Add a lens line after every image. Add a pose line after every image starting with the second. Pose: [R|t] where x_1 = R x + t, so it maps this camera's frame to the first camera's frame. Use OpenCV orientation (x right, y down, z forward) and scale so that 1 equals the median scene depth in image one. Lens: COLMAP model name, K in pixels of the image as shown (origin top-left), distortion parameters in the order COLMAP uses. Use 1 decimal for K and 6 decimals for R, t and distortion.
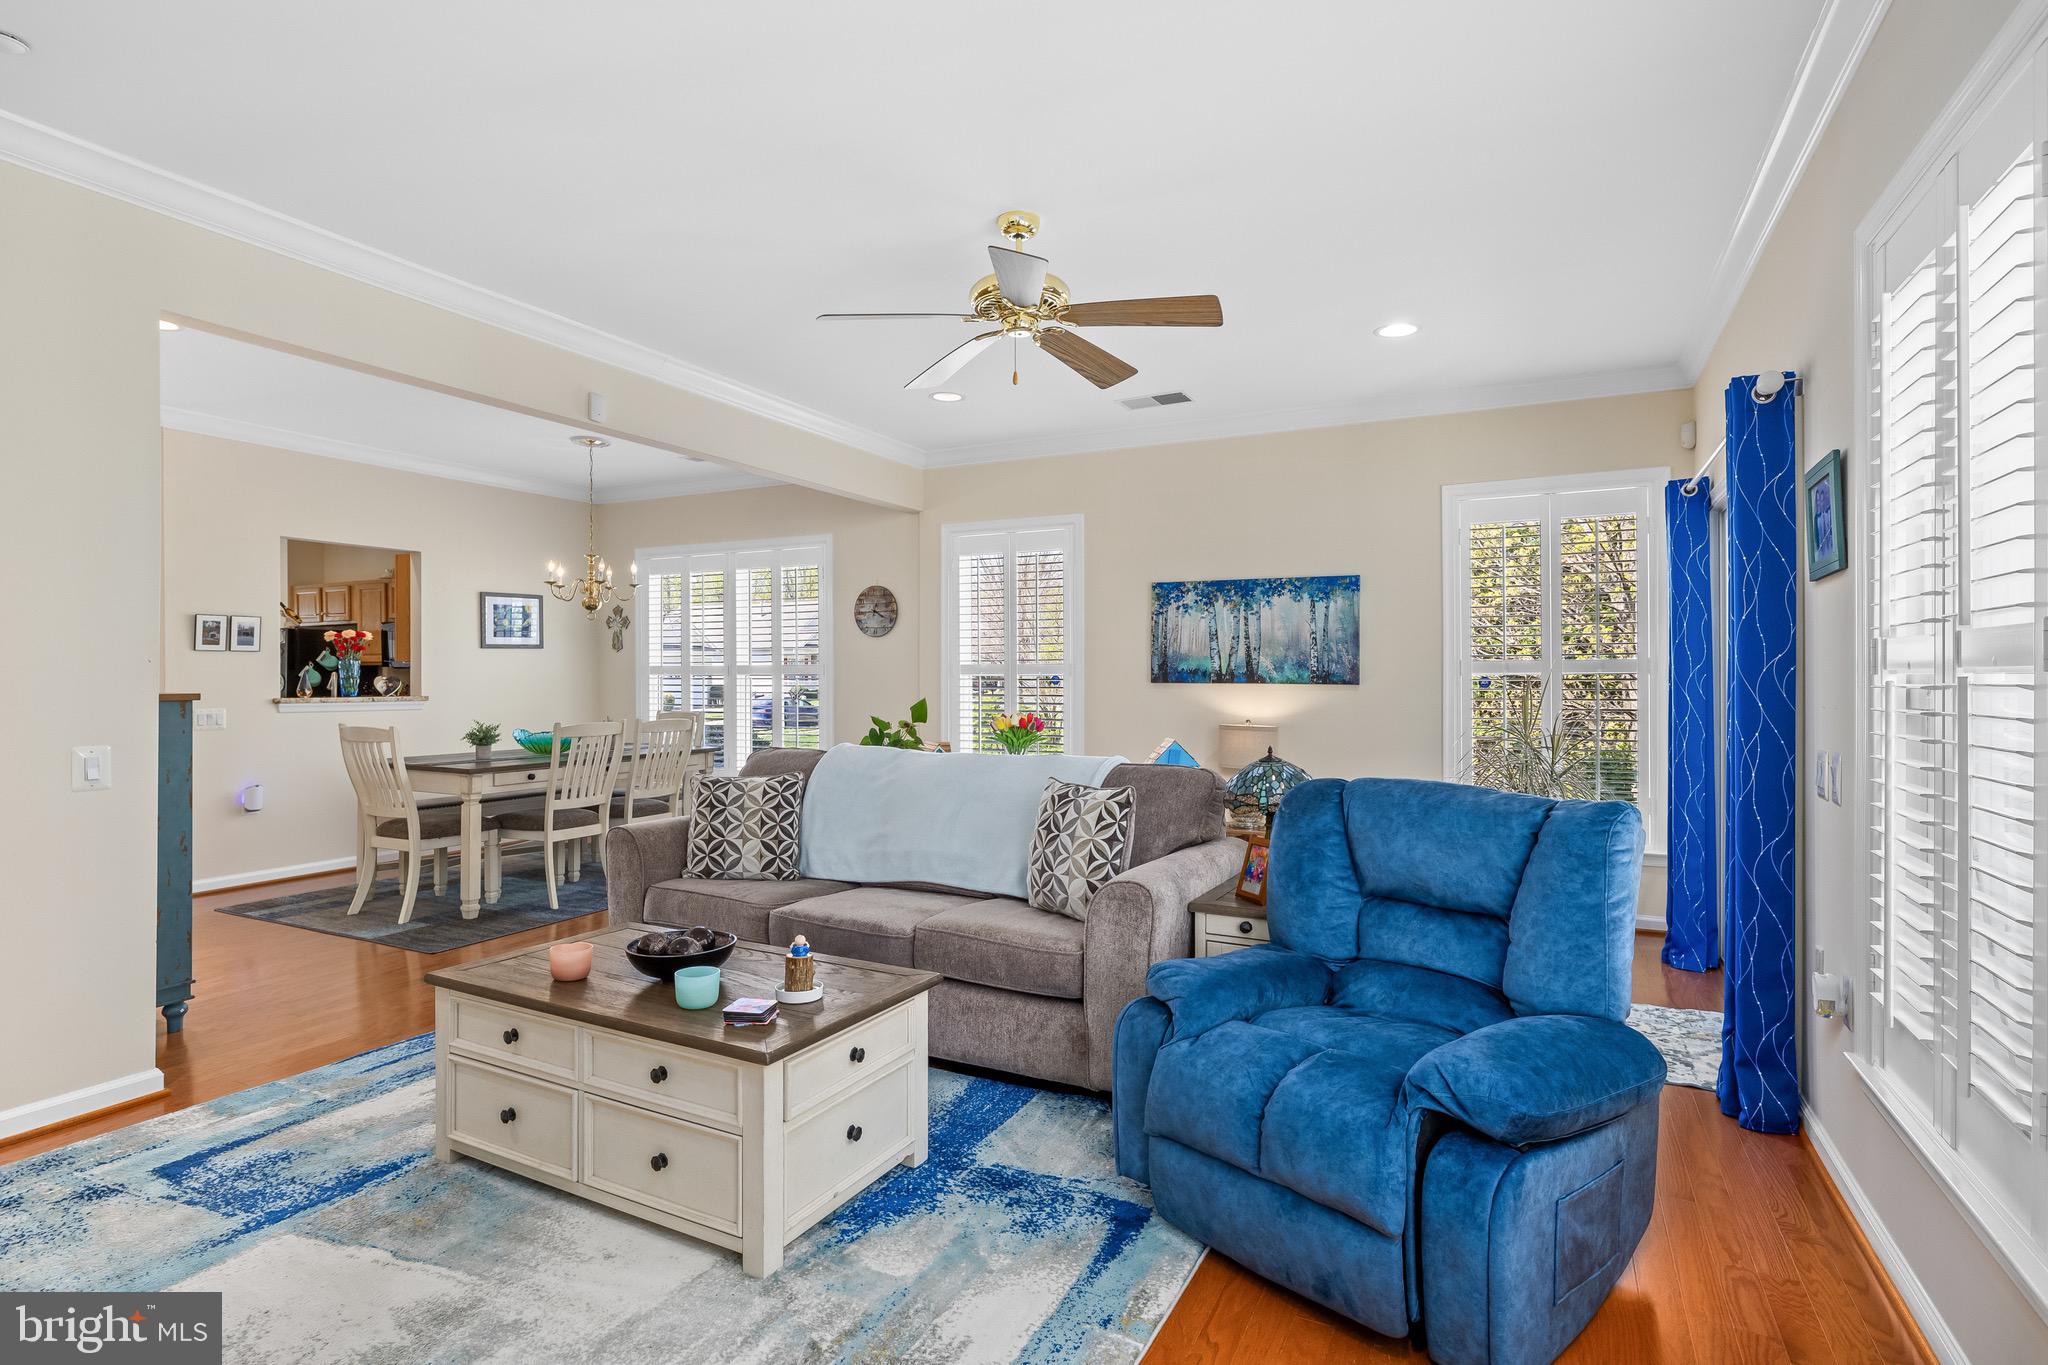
lens RADIAL K [[1017.2, 0, 1019.3], [0, 1017.2, 680.0], [0, 0, 1]] dist [-0.004145, 0.000019]
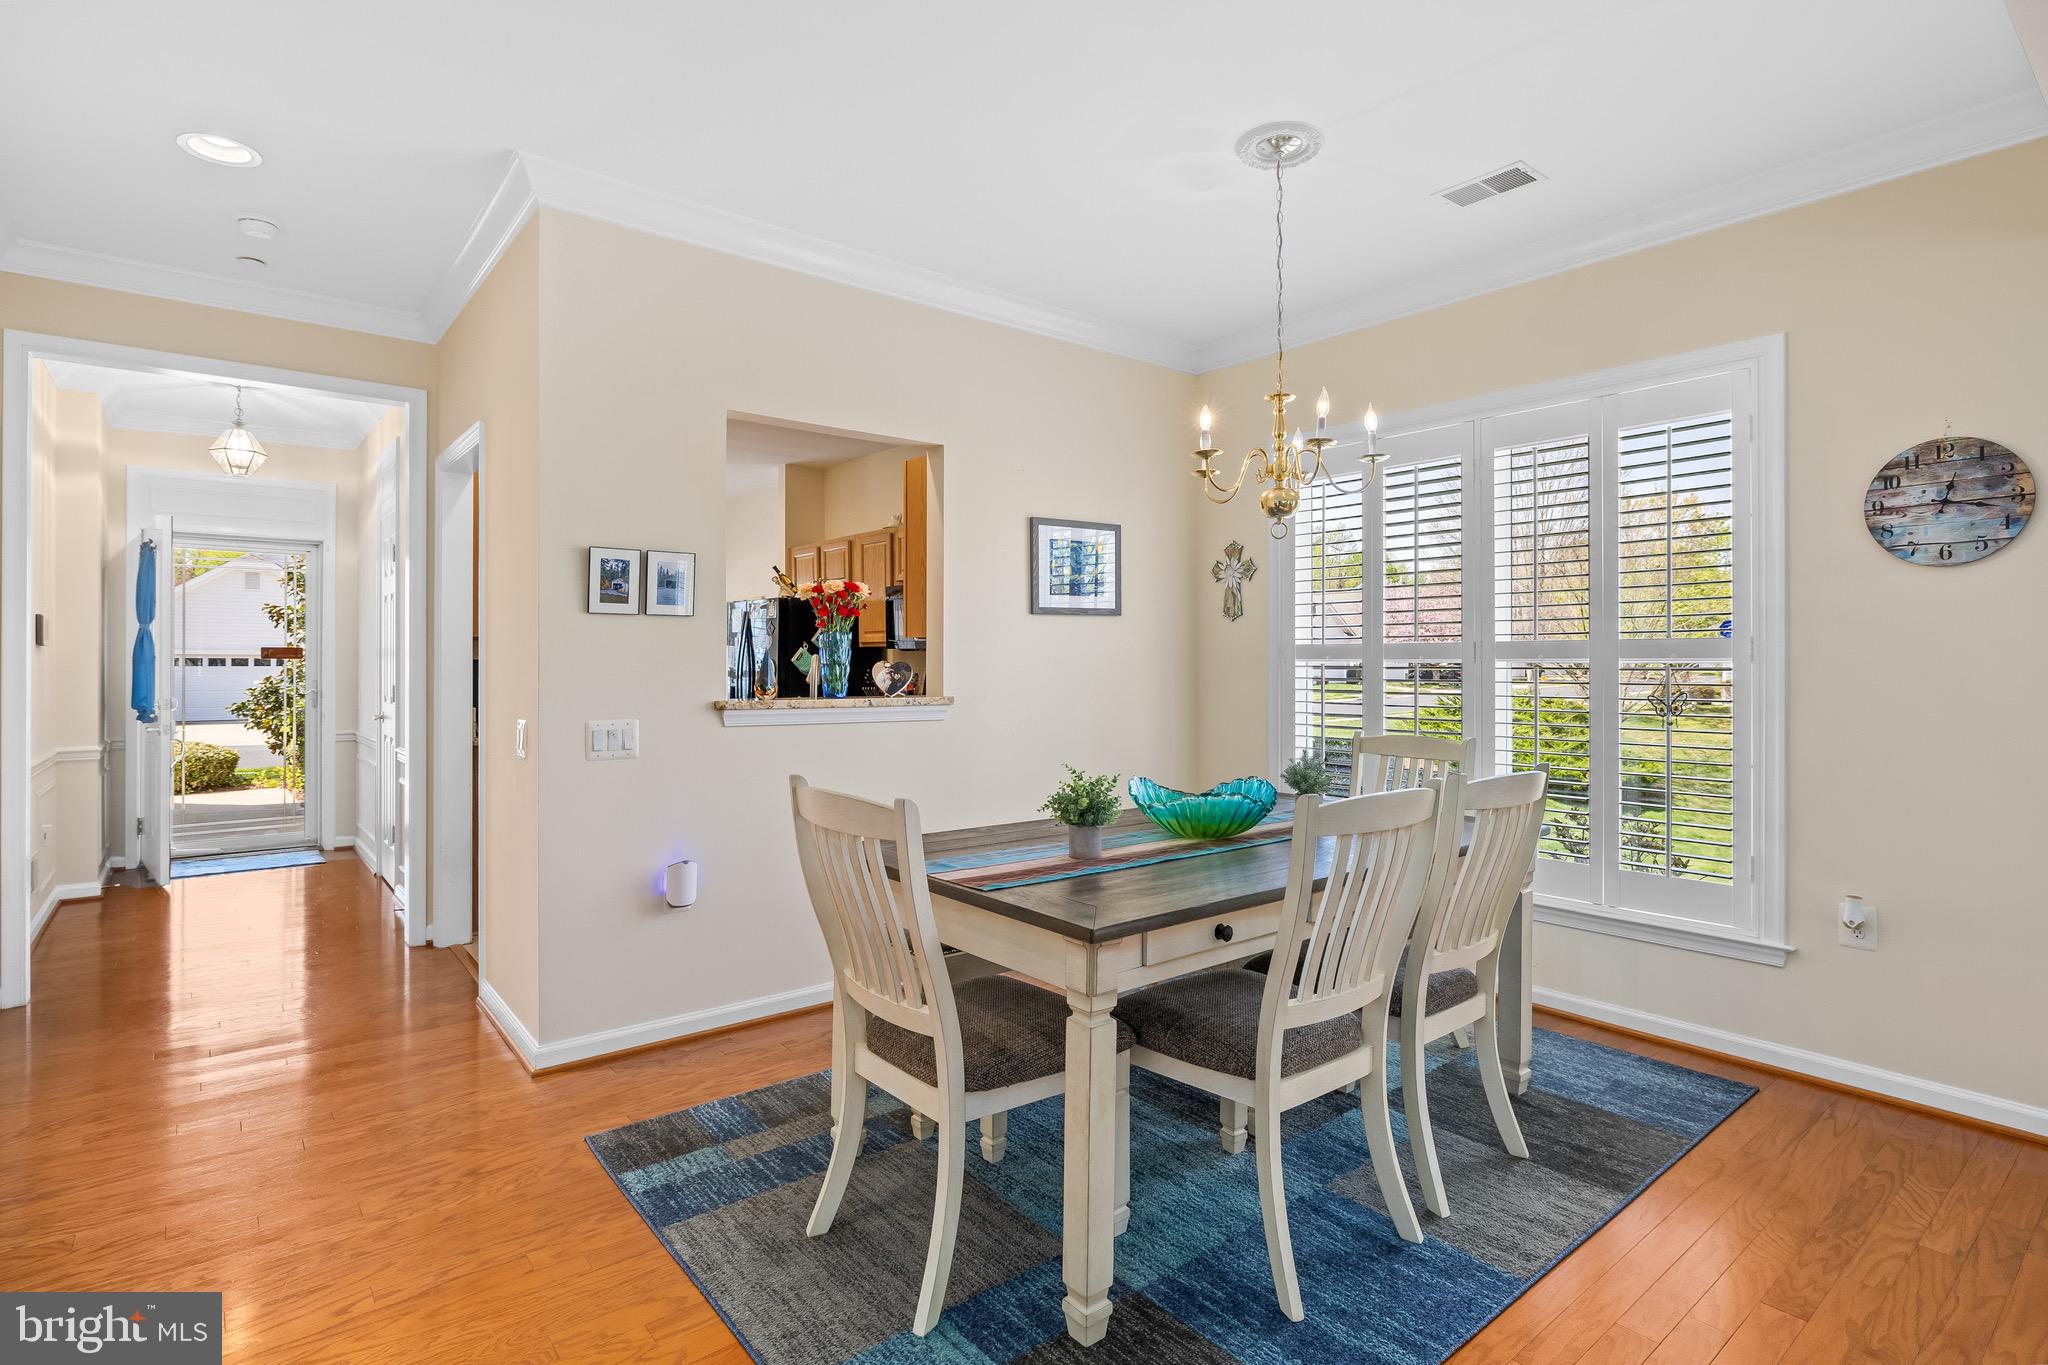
lens RADIAL K [[1017.2, 0, 1027.6], [0, 1017.2, 668.4], [0, 0, 1]] dist [-0.004145, 0.000019]
pose [[0.910958, 0.004804, -0.412471, -0.316853], [-0.004609, 0.999988, 0.001468, -0.001262], [0.412473, 0.000564, 0.910970, 0.509912]]
